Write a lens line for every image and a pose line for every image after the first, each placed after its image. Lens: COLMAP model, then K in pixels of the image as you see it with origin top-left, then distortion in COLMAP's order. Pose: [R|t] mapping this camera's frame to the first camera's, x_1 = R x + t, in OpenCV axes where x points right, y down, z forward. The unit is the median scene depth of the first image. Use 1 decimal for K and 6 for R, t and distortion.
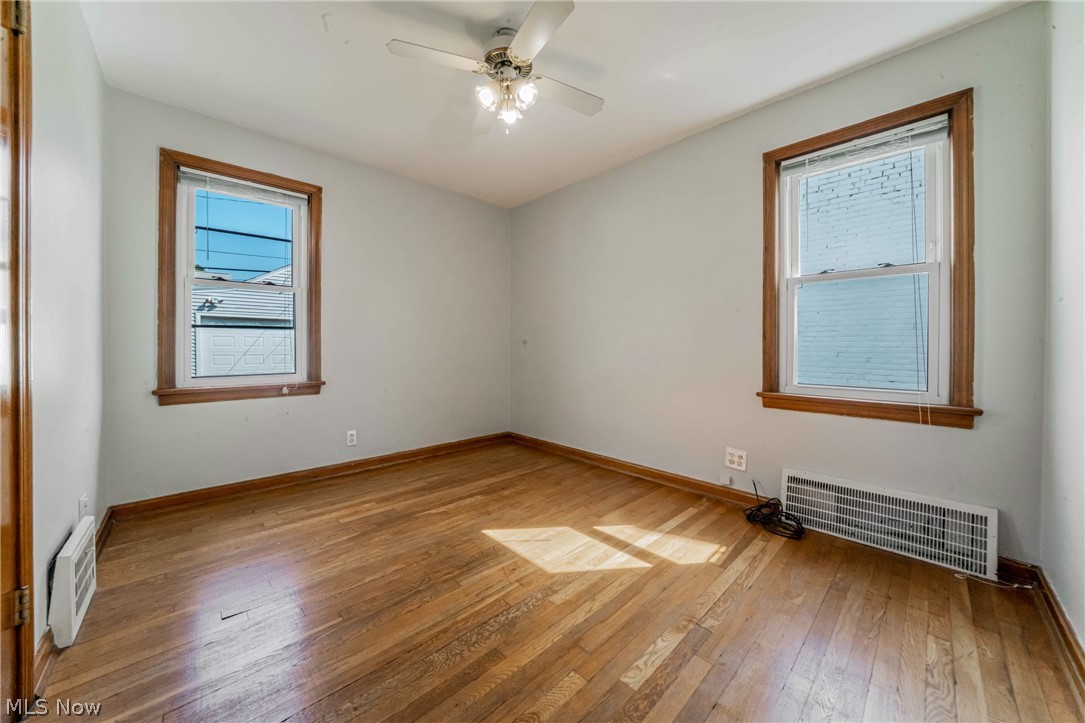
lens RADIAL K [[375.2, 0, 544.2], [0, 375.2, 350.2], [0, 0, 1]] dist [0.000300, 0.000021]
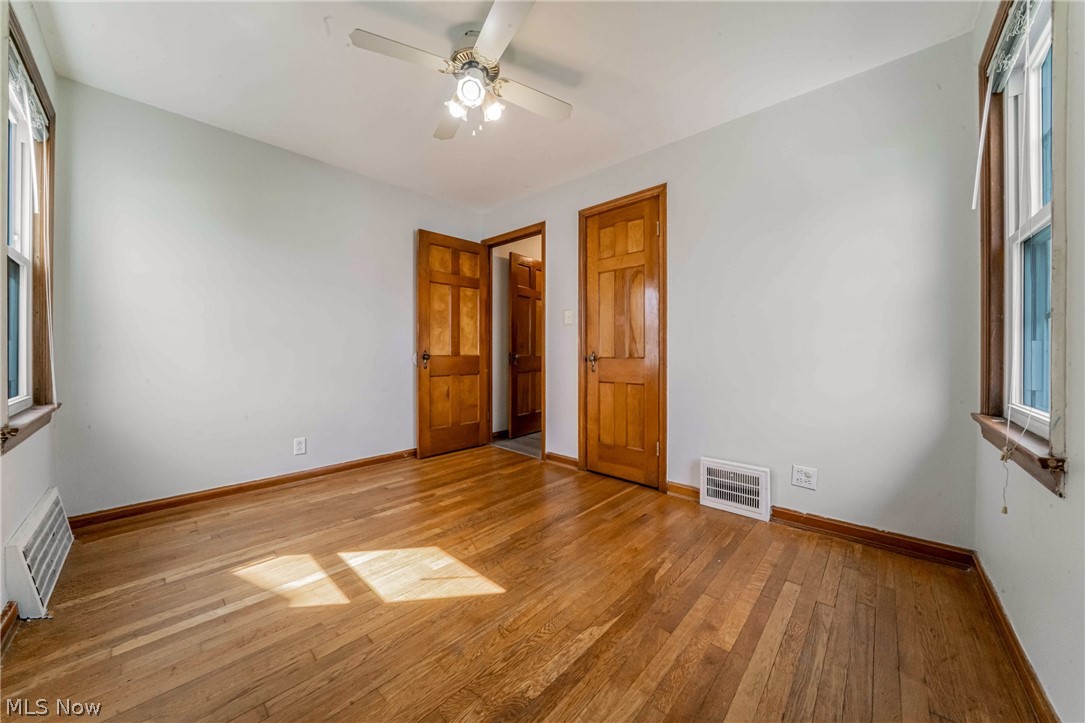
lens RADIAL K [[375.2, 0, 540.5], [0, 375.2, 354.5], [0, 0, 1]] dist [0.000300, 0.000021]
pose [[-0.997955, -0.001628, -0.063903, -0.214670], [-0.002261, 0.999949, 0.009832, -0.009056], [0.063884, 0.009956, -0.997908, 1.996596]]
